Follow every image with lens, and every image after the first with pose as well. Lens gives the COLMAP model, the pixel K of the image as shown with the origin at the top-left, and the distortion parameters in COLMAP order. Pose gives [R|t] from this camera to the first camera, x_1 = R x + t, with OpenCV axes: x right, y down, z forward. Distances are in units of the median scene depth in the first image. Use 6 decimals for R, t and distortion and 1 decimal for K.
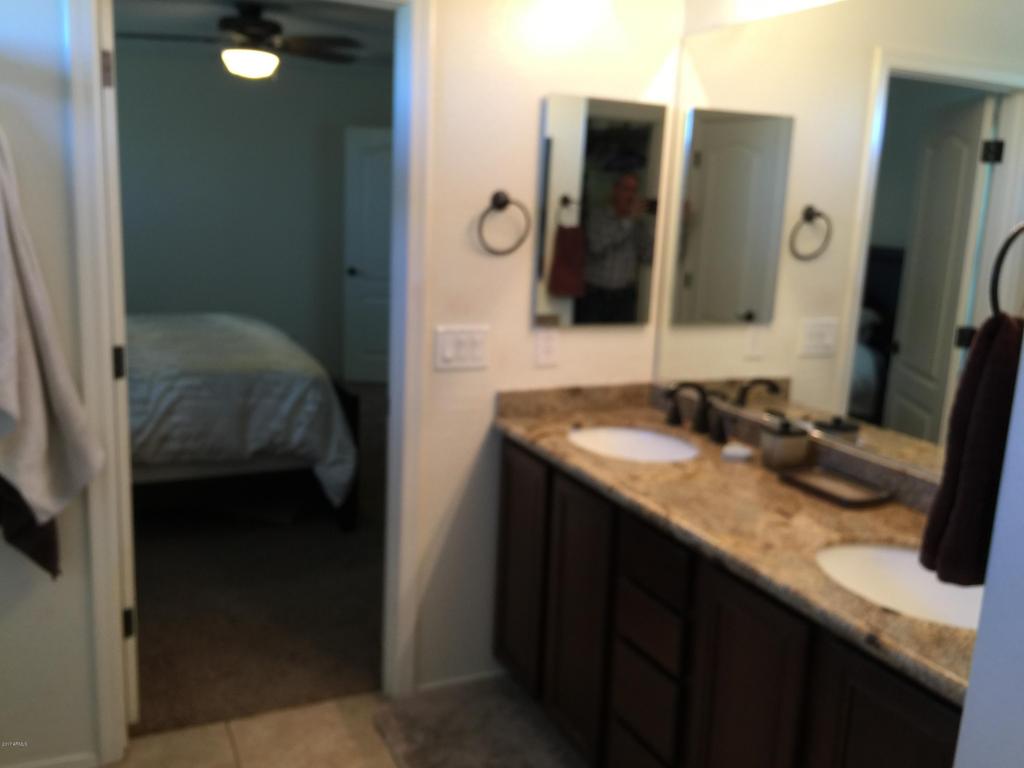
lens RADIAL K [[897.1, 0, 510.3], [0, 897.1, 382.8], [0, 0, 1]] dist [0.067569, -0.109277]
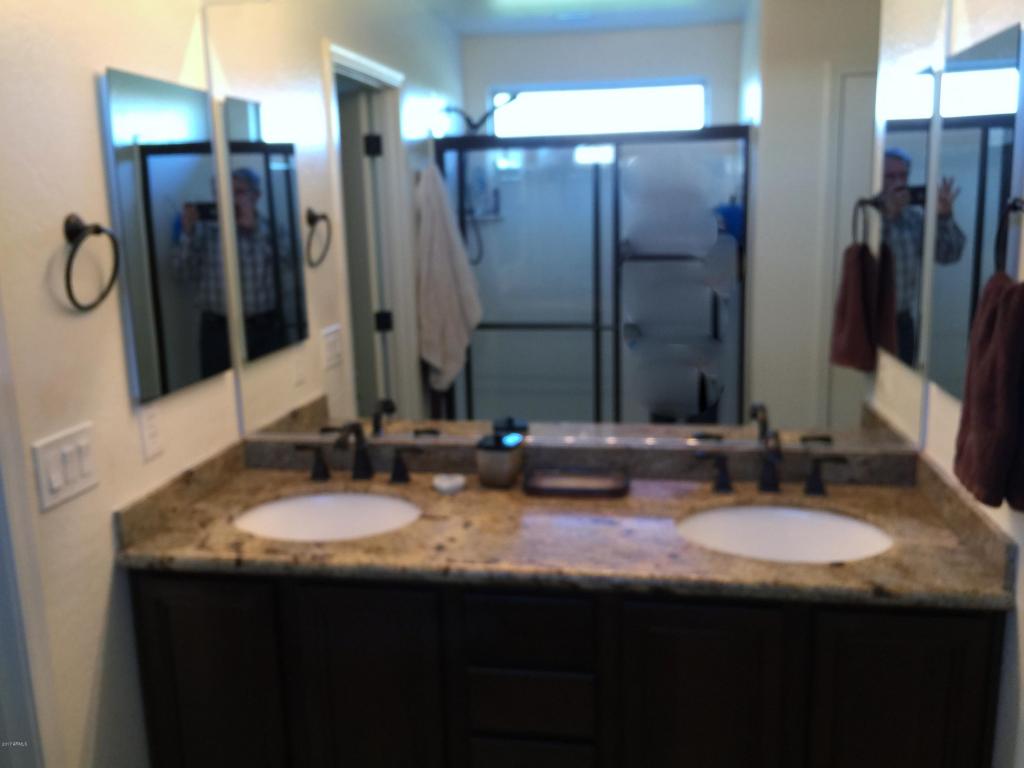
lens RADIAL K [[897.1, 0, 511.5], [0, 897.1, 383.4], [0, 0, 1]] dist [0.067569, -0.109277]
pose [[0.573333, -0.223188, 0.788338, -0.366880], [0.213297, 0.969664, 0.119399, -0.104406], [-0.791071, 0.099694, 0.603546, 0.361067]]
